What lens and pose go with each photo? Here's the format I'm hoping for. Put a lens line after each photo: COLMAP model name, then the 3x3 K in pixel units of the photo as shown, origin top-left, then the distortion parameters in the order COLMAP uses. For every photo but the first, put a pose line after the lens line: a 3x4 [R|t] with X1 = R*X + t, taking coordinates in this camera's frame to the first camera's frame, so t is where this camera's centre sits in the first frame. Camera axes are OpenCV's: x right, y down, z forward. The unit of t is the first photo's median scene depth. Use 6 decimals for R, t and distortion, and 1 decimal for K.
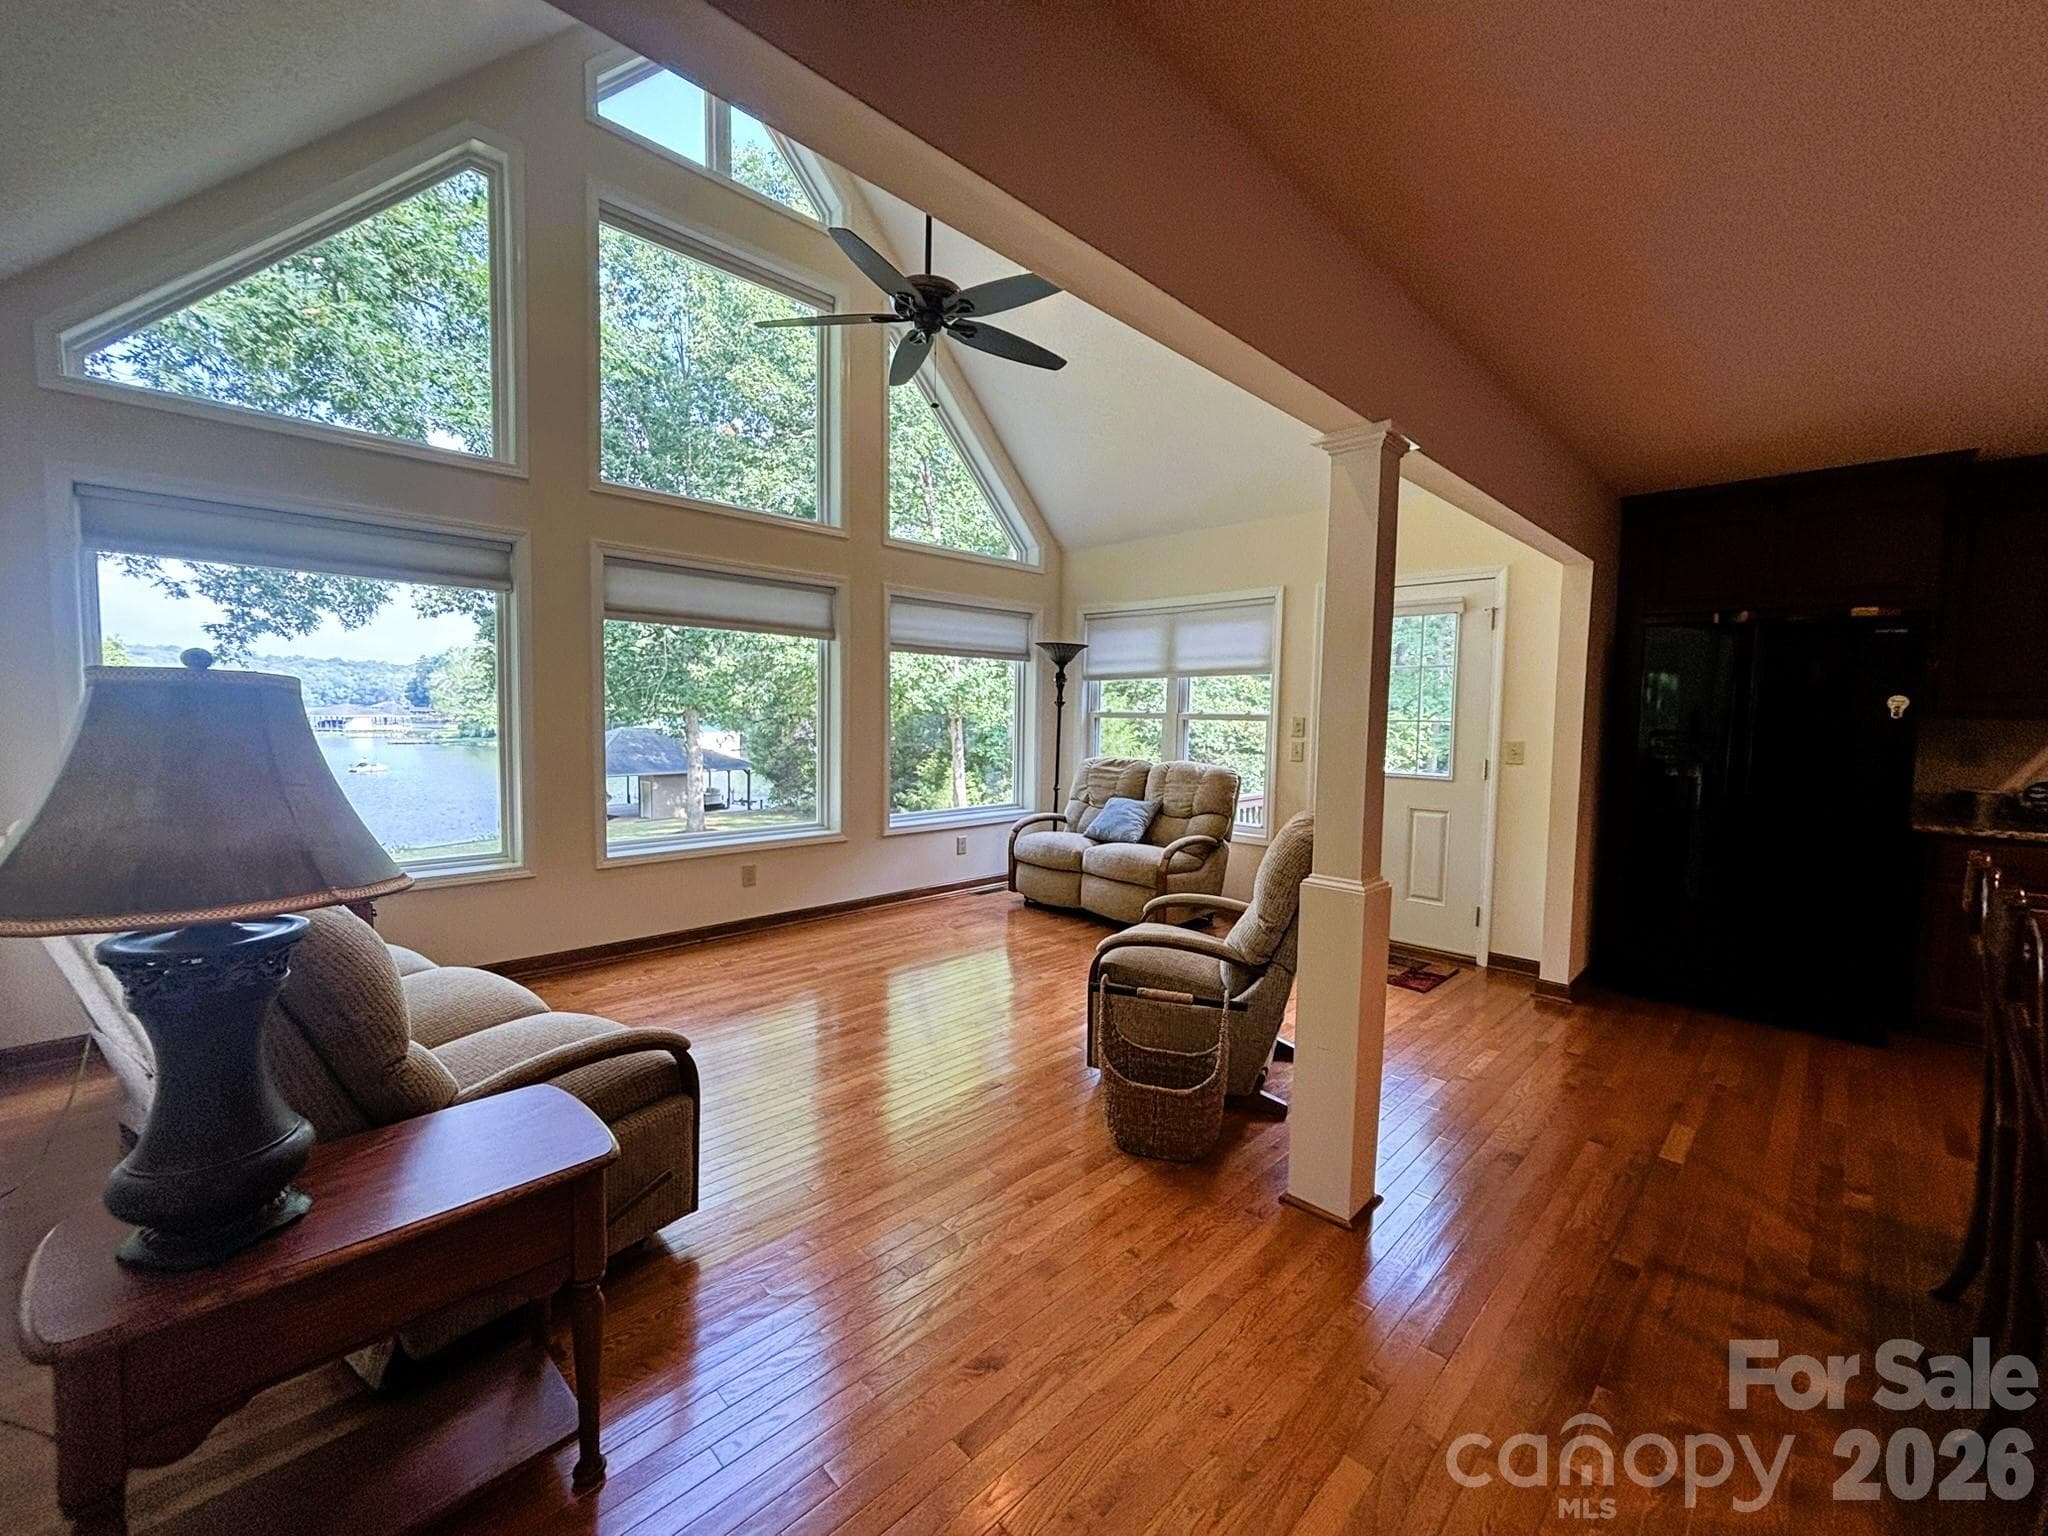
lens RADIAL K [[837.9, 0, 1002.4], [0, 837.9, 773.3], [0, 0, 1]] dist [0.002193, -0.000387]
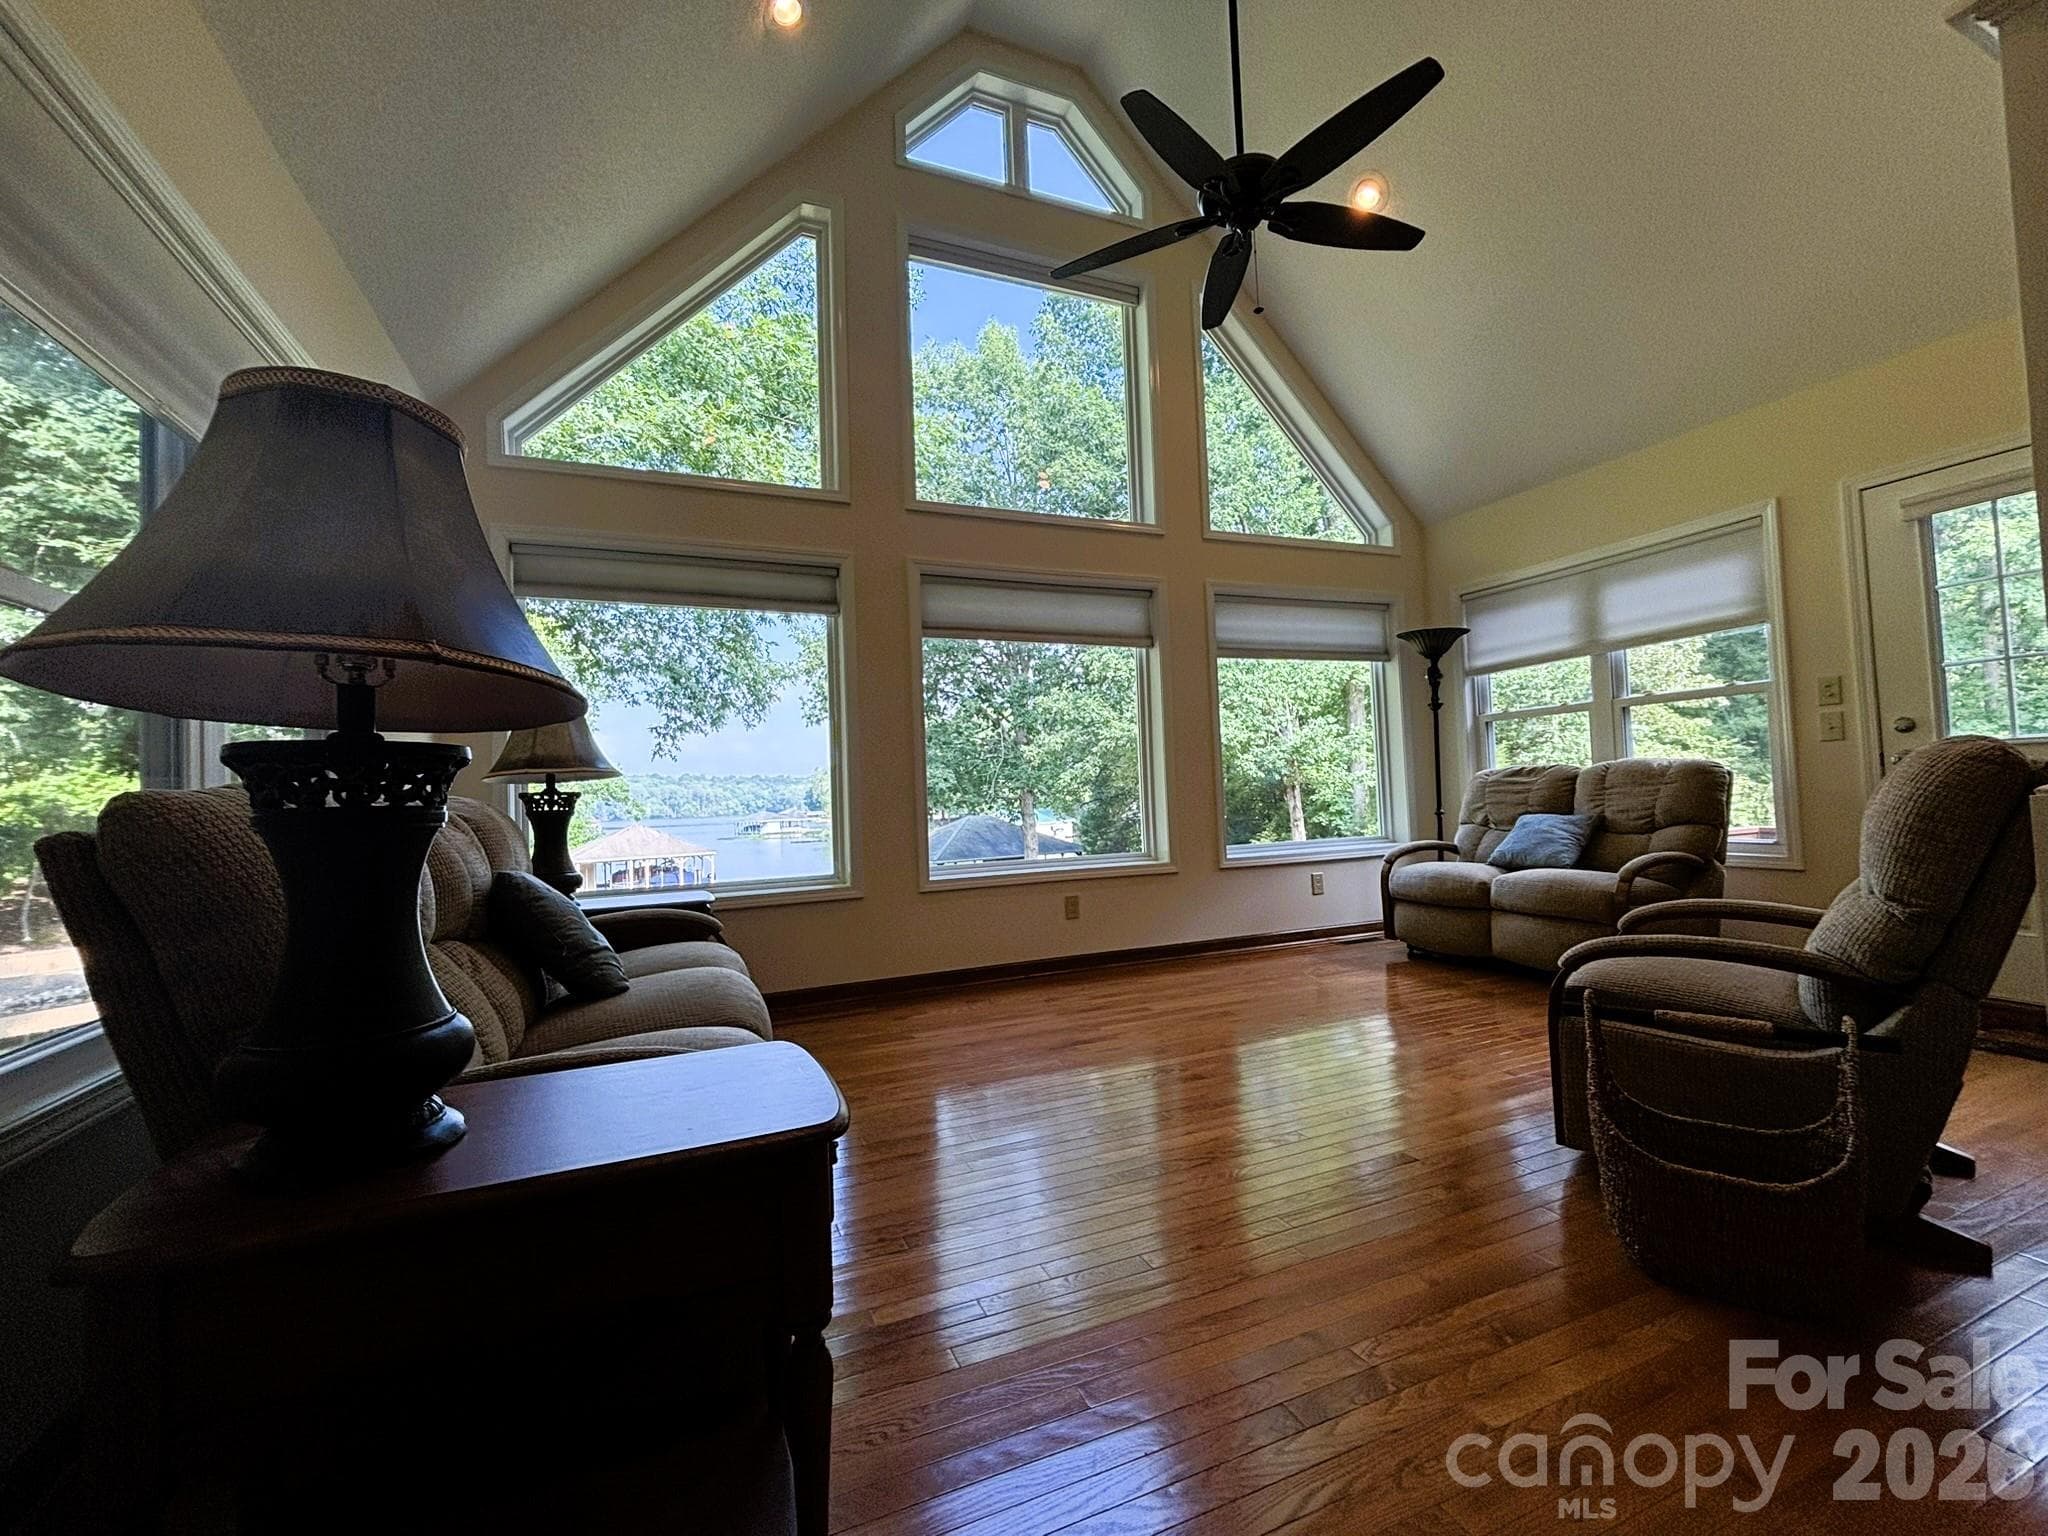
lens RADIAL K [[837.9, 0, 1006.0], [0, 837.9, 772.9], [0, 0, 1]] dist [0.002193, -0.000387]
pose [[0.926191, -0.065335, -0.371351, -0.021974], [0.025199, 0.993397, -0.111928, 0.071765], [0.376211, 0.094309, 0.921722, 0.116533]]
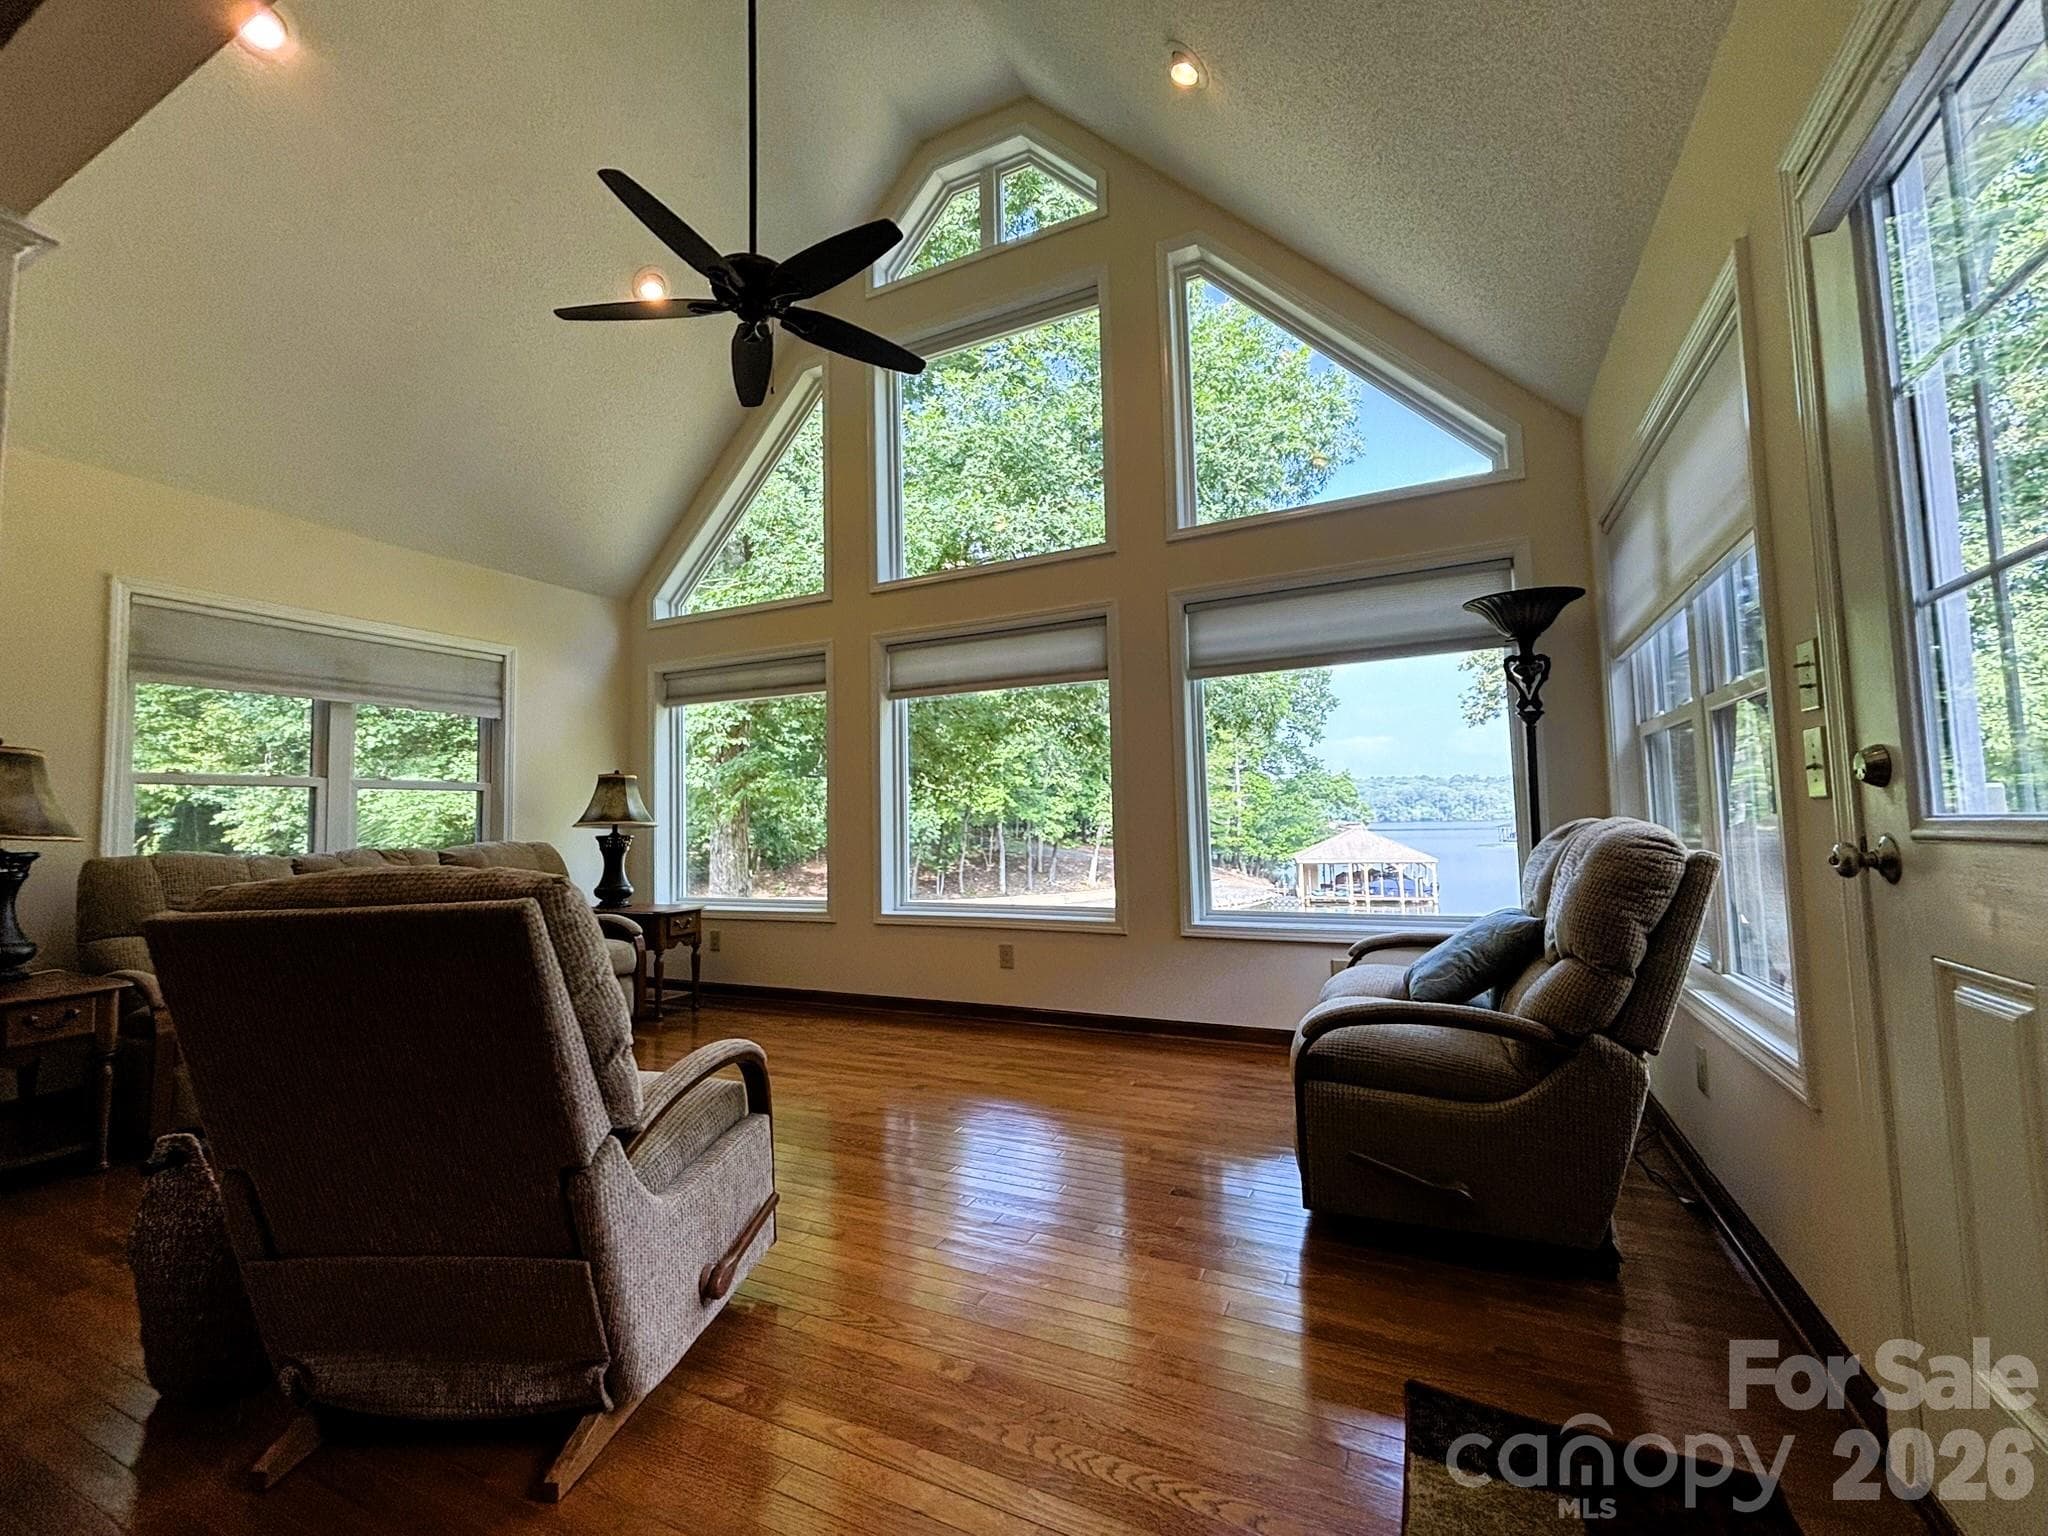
lens RADIAL K [[837.9, 0, 1025.5], [0, 837.9, 765.2], [0, 0, 1]] dist [0.002193, -0.000387]
pose [[0.323722, -0.089048, -0.941952, 0.507245], [-0.049629, 0.992593, -0.110892, 0.017015], [0.944850, 0.082646, 0.316905, 0.657266]]
